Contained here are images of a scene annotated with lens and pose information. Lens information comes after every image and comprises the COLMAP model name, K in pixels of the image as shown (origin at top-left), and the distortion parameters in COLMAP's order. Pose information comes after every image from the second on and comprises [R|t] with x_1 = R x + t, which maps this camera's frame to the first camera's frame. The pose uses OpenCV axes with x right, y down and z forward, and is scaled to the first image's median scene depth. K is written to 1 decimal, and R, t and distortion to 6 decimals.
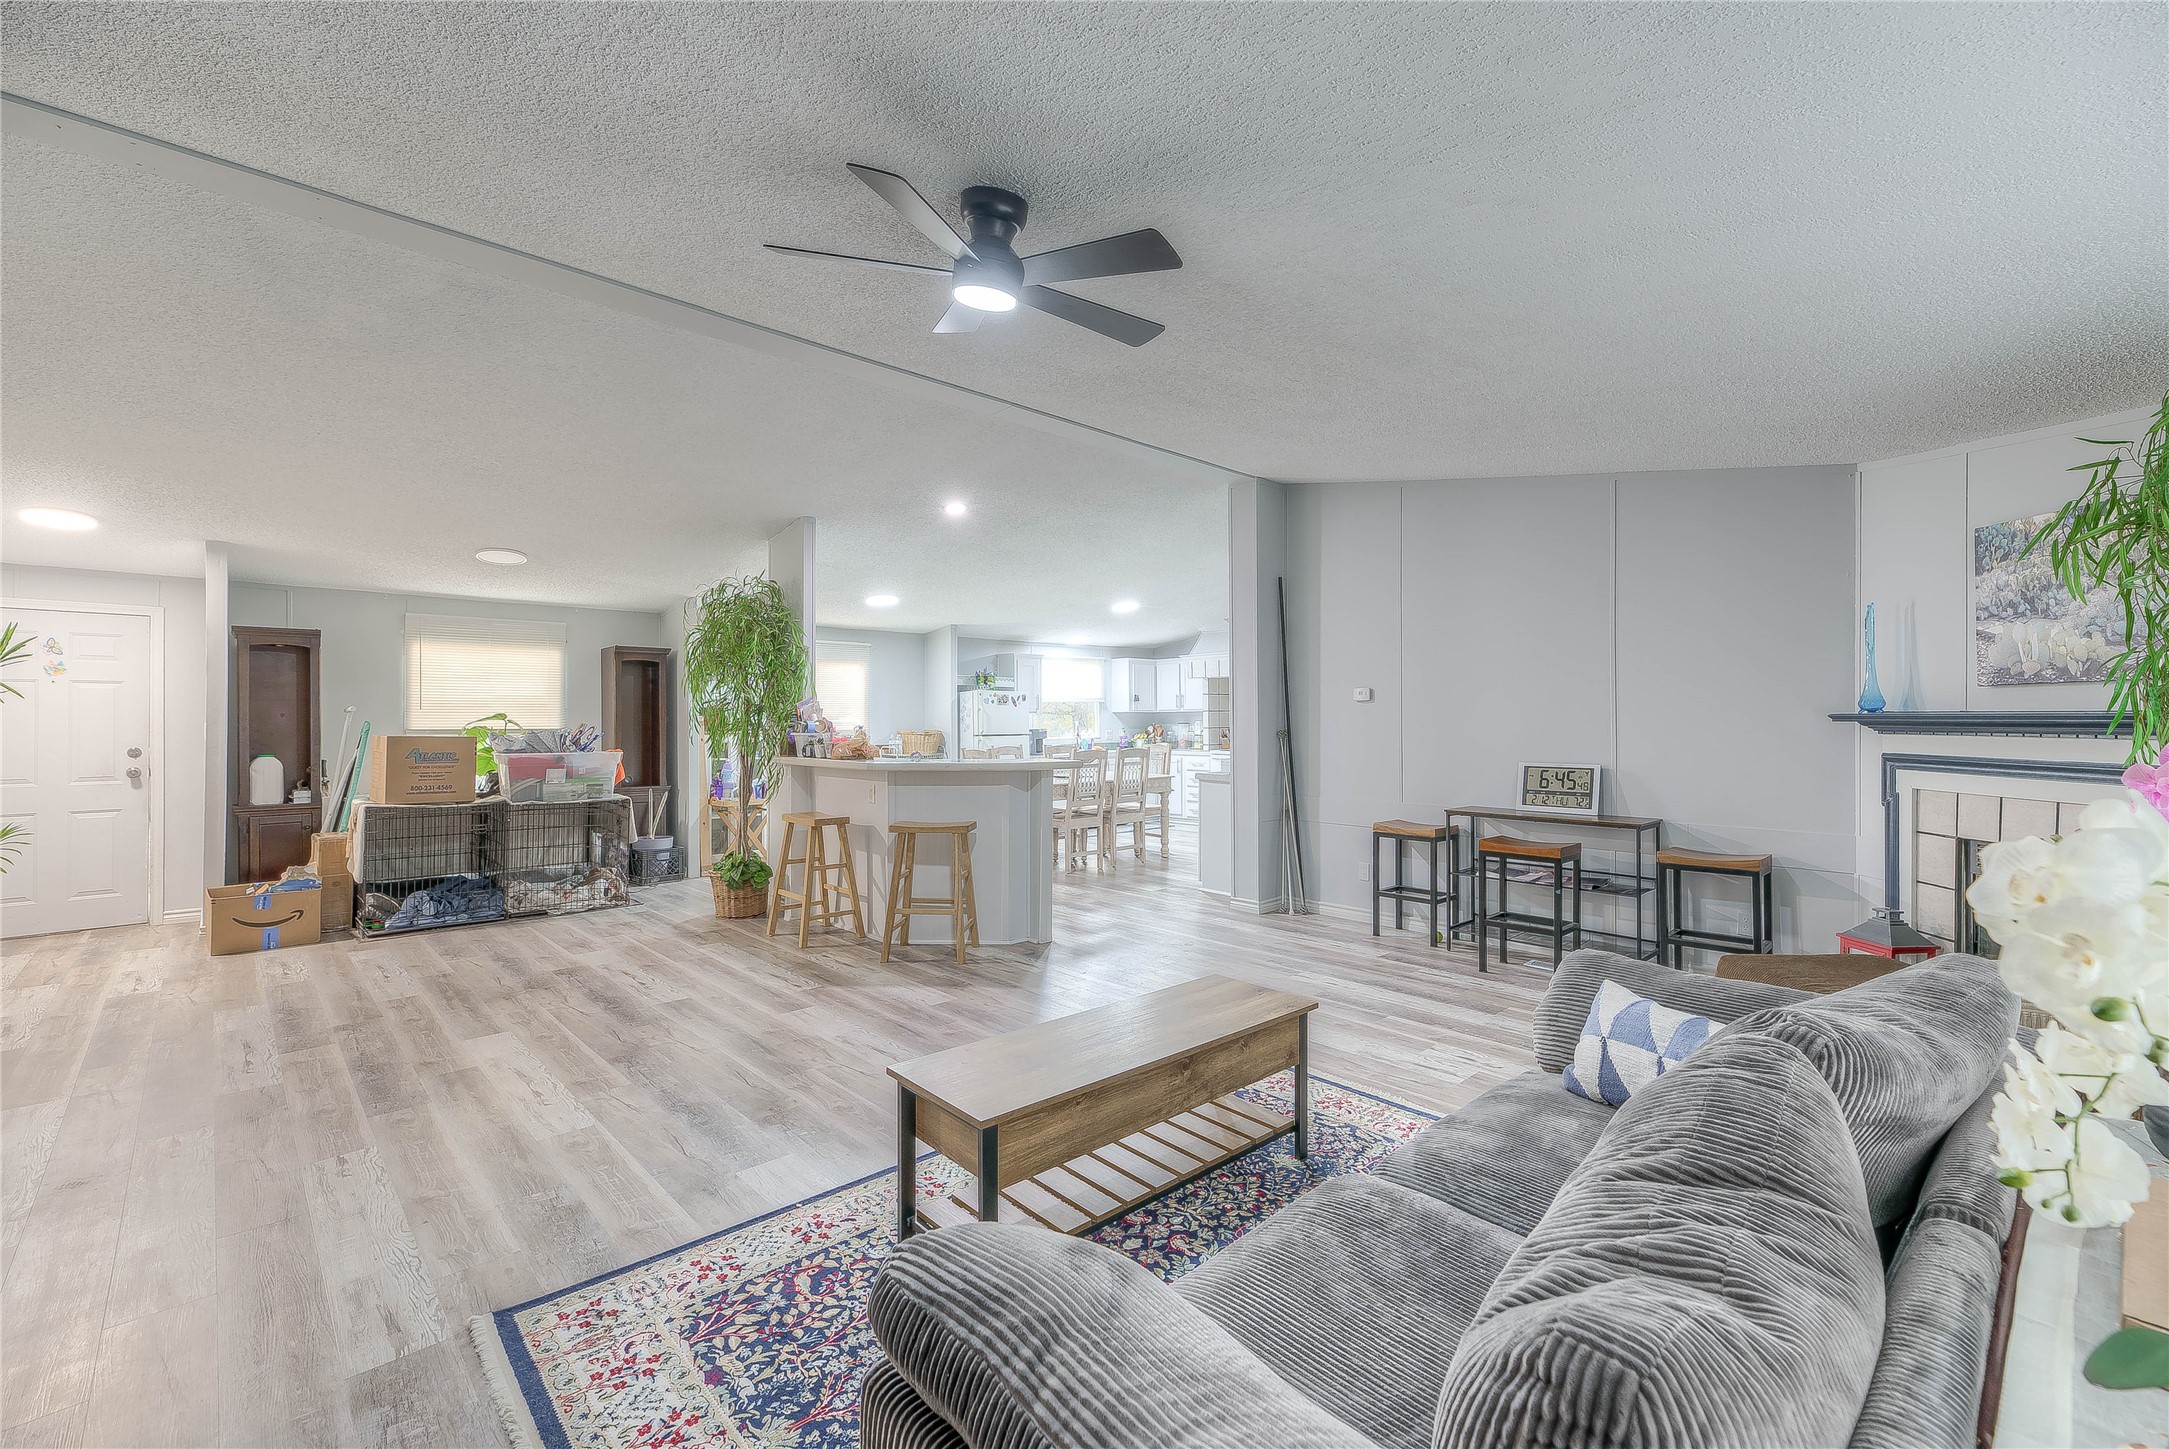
lens RADIAL K [[890.3, 0, 1074.4], [0, 890.3, 723.8], [0, 0, 1]] dist [0.010061, -0.001410]
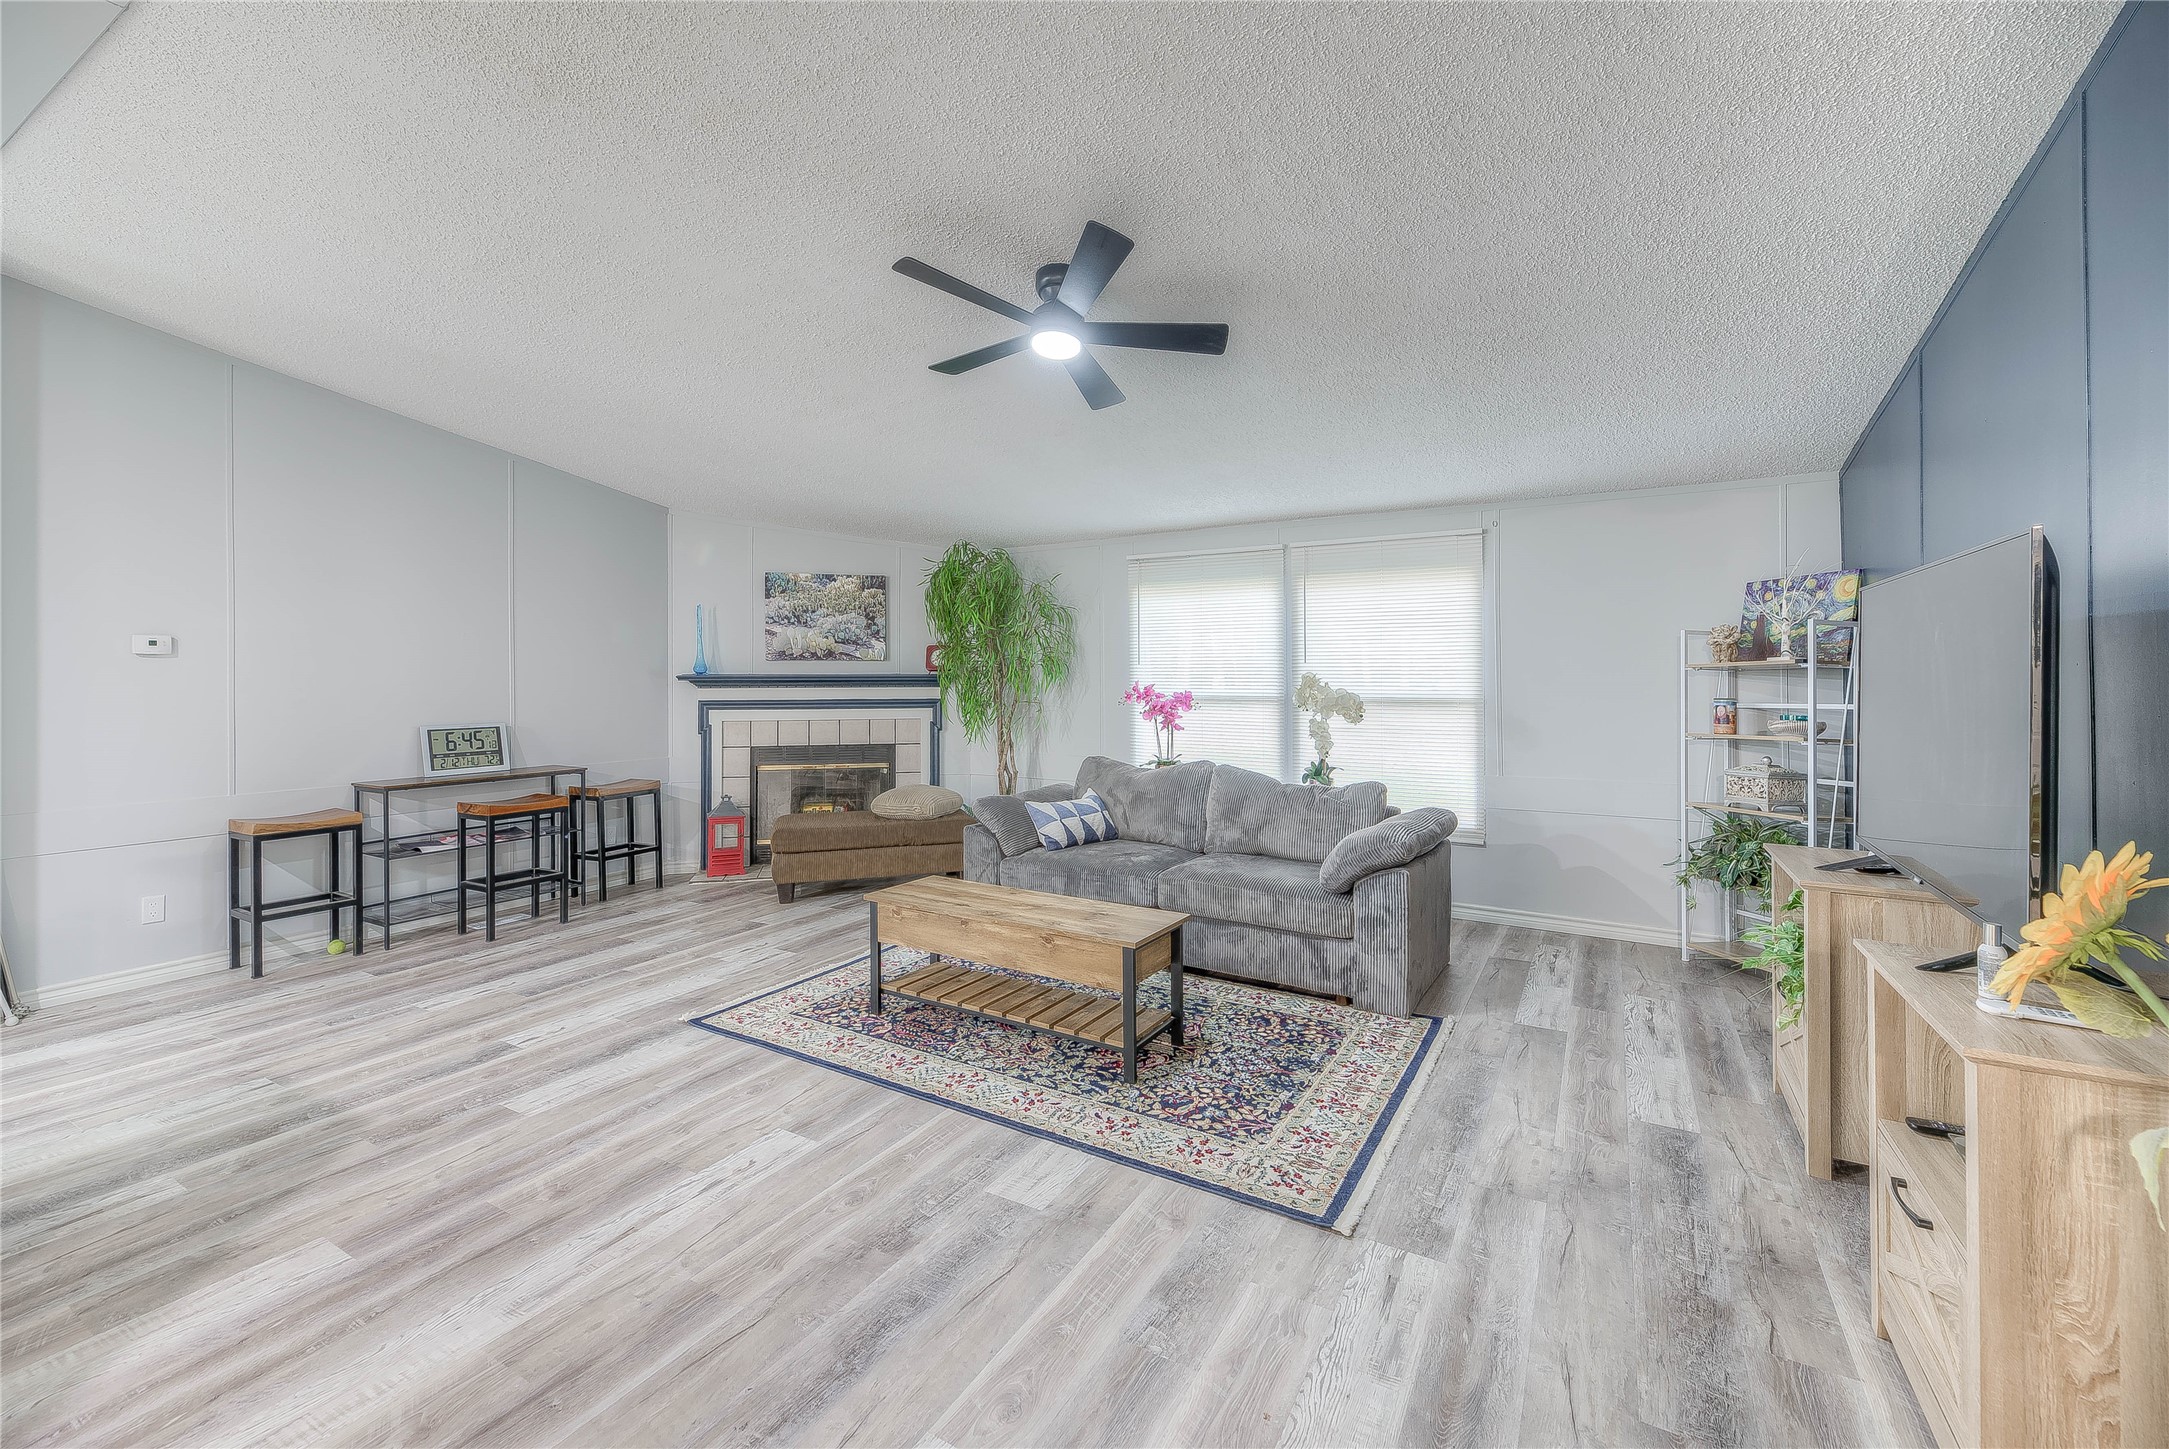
lens RADIAL K [[890.3, 0, 1088.2], [0, 890.3, 679.2], [0, 0, 1]] dist [0.010061, -0.001410]
pose [[-0.272425, -0.001578, 0.962176, -0.930922], [0.010105, 0.999939, 0.004501, -0.005504], [-0.962124, 0.010949, -0.272392, 0.910969]]
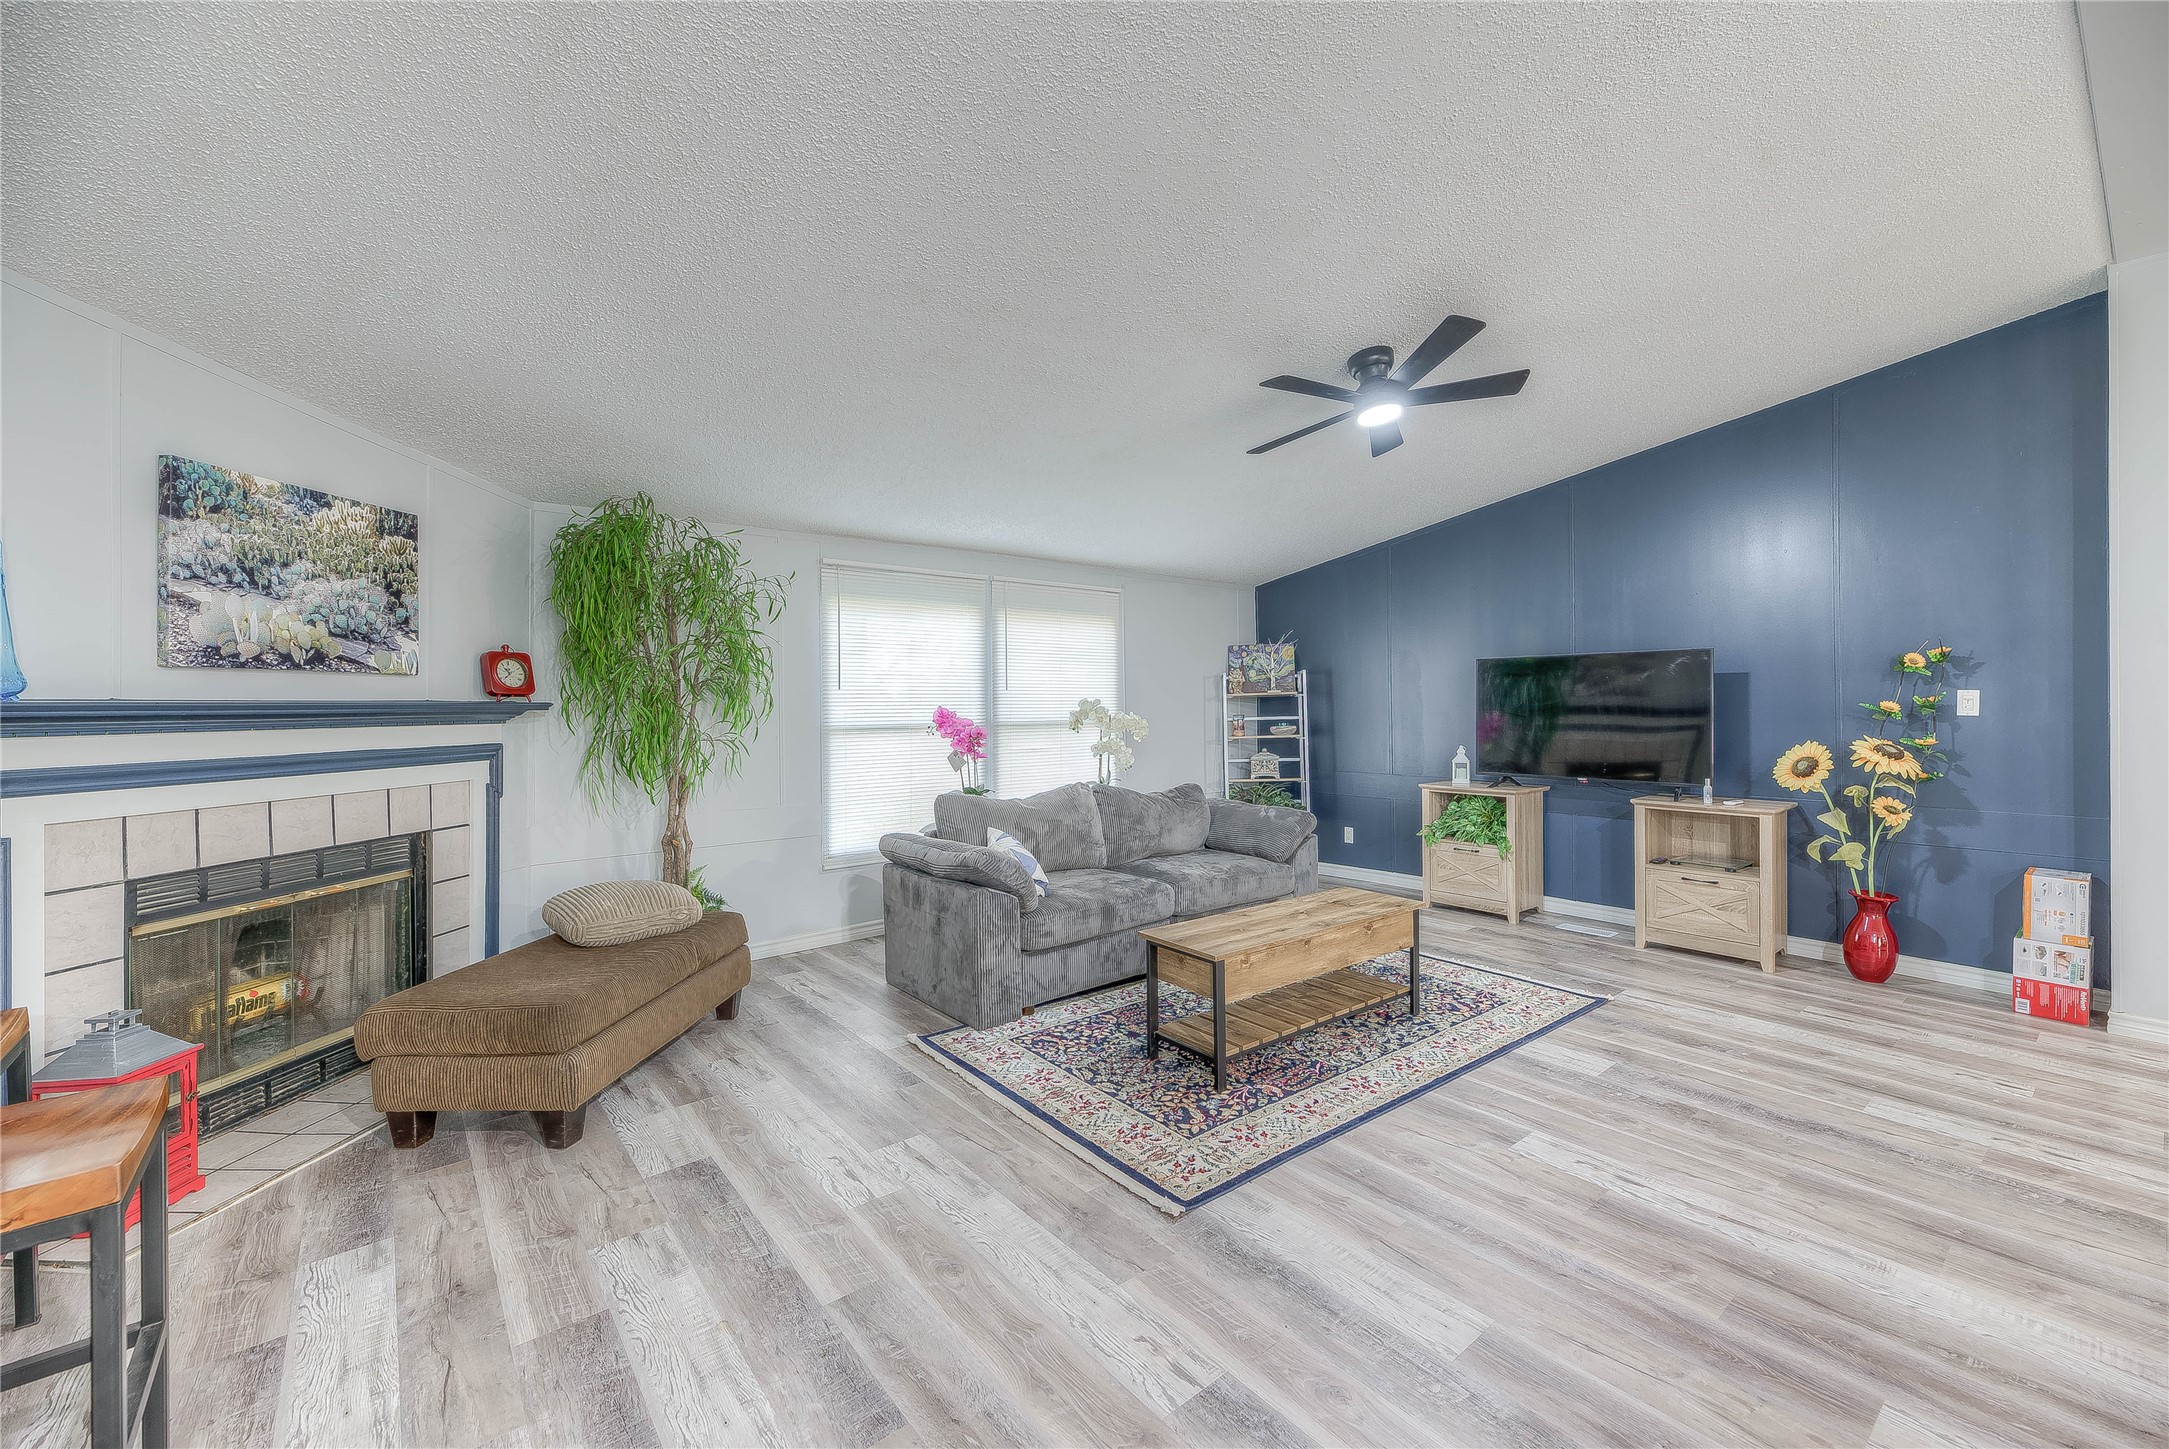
lens RADIAL K [[890.3, 0, 1066.7], [0, 890.3, 708.2], [0, 0, 1]] dist [0.010061, -0.001410]
pose [[-0.996272, 0.008480, 0.085848, 0.208151], [0.009521, 0.999886, 0.011726, -0.008610], [-0.085739, 0.012500, -0.996239, 1.768122]]
